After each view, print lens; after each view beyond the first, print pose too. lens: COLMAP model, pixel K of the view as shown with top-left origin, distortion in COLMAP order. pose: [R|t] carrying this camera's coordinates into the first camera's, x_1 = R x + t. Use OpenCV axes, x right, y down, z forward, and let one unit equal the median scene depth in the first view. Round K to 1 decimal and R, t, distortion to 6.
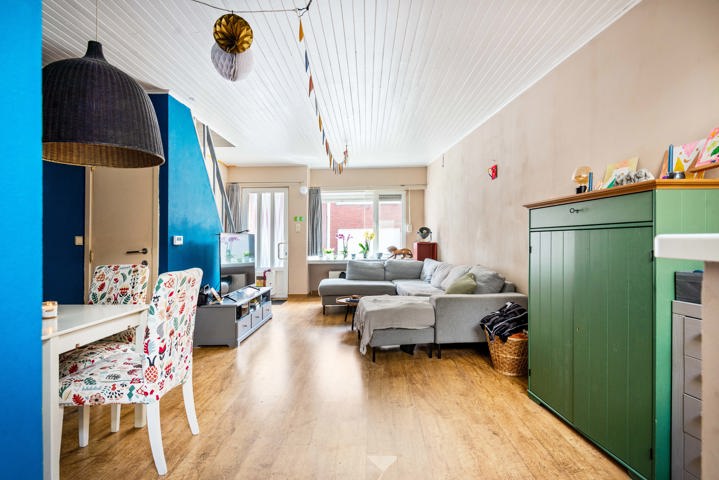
lens RADIAL K [[368.6, 0, 363.2], [0, 368.6, 236.8], [0, 0, 1]] dist [0.023000, -0.005345]
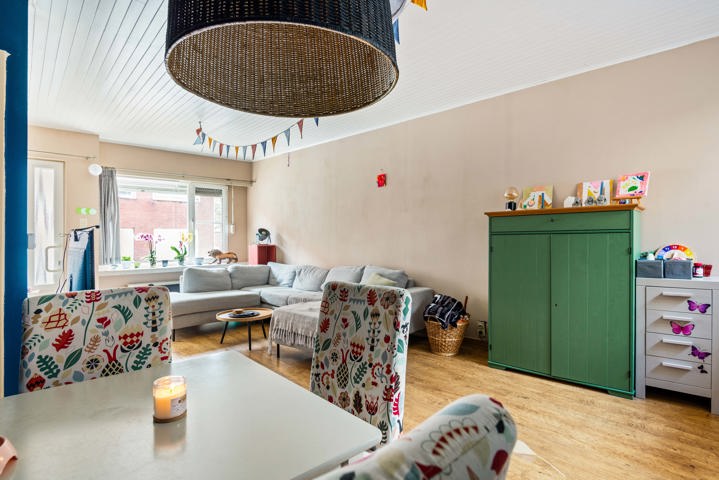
lens RADIAL K [[368.6, 0, 363.1], [0, 368.6, 241.8], [0, 0, 1]] dist [0.023000, -0.005345]
pose [[0.725143, 0.001798, 0.688596, -0.315200], [-0.005059, 0.999984, 0.002717, 0.003840], [-0.688580, -0.005454, 0.725140, 0.170553]]
